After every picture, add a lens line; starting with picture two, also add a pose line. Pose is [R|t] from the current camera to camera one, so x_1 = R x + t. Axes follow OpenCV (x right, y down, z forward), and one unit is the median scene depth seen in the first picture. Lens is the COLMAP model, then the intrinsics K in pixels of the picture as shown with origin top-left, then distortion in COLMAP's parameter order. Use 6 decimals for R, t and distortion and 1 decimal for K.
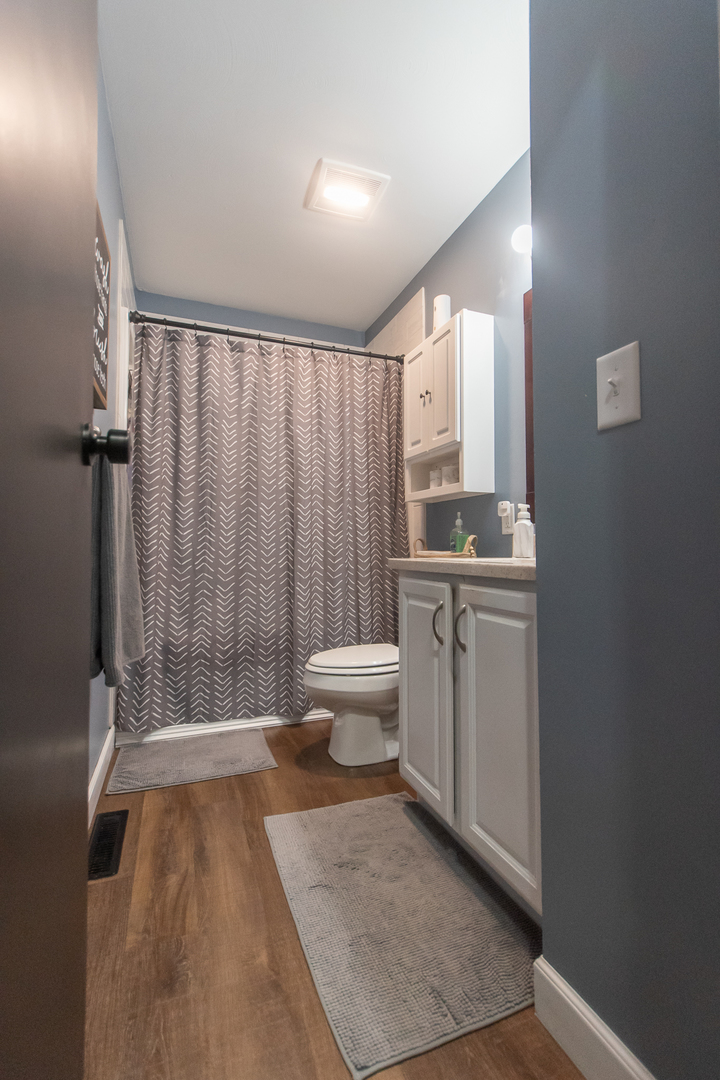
lens RADIAL K [[473.3, 0, 360.0], [0, 473.3, 540.0], [0, 0, 1]] dist [-0.002500, -0.000308]
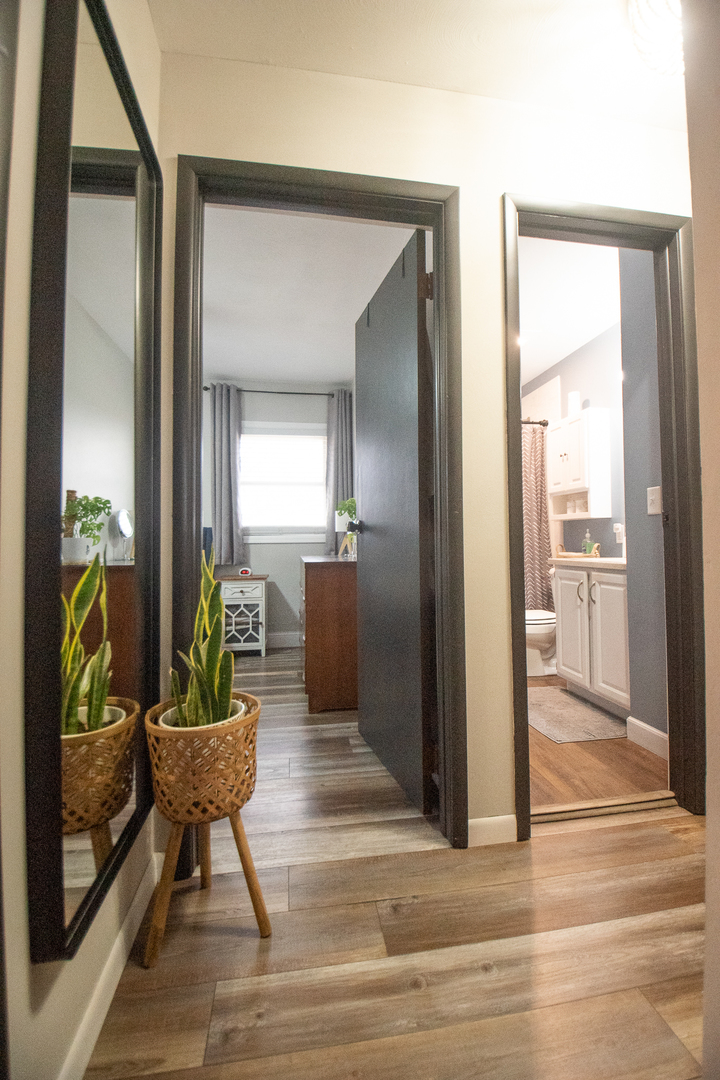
lens RADIAL K [[477.9, 0, 367.5], [0, 477.9, 529.1], [0, 0, 1]] dist [-0.002823, -0.000527]
pose [[0.977897, -0.014112, -0.208609, -0.172122], [0.012042, 0.999865, -0.011190, -0.045733], [0.208739, 0.008431, 0.977935, -0.695000]]
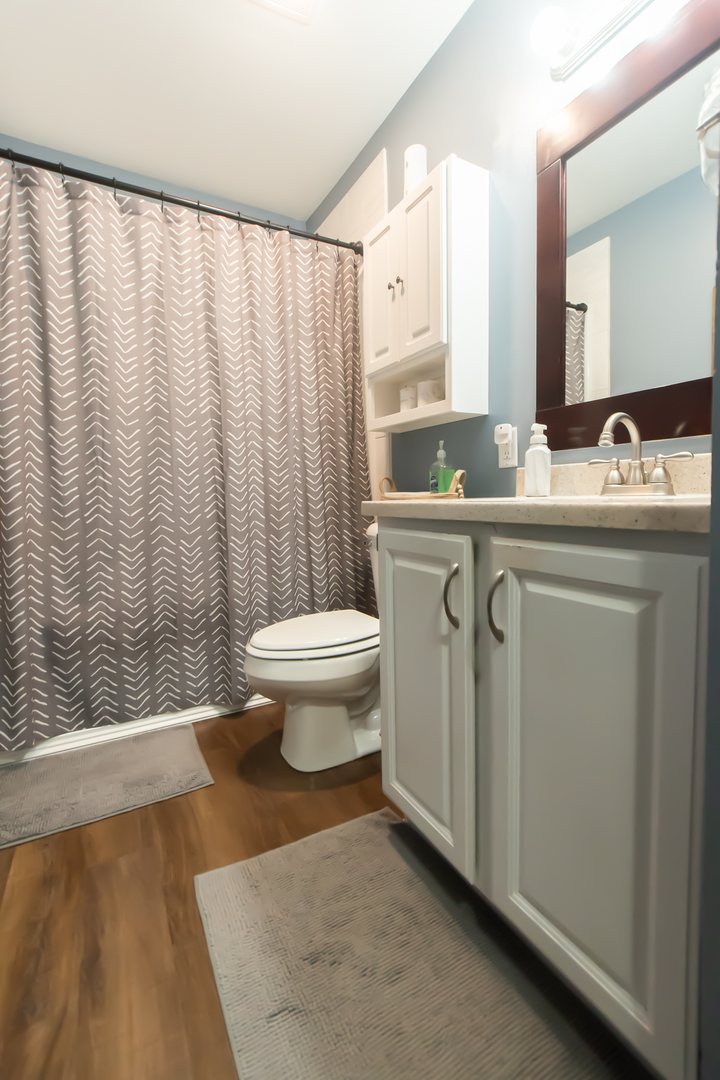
lens RADIAL K [[477.9, 0, 367.5], [0, 477.9, 529.1], [0, 0, 1]] dist [-0.002823, -0.000527]
pose [[0.989370, -0.028859, 0.142529, -0.024785], [0.016128, 0.995840, 0.089685, 0.012095], [-0.144524, -0.086433, 0.985719, 0.215040]]
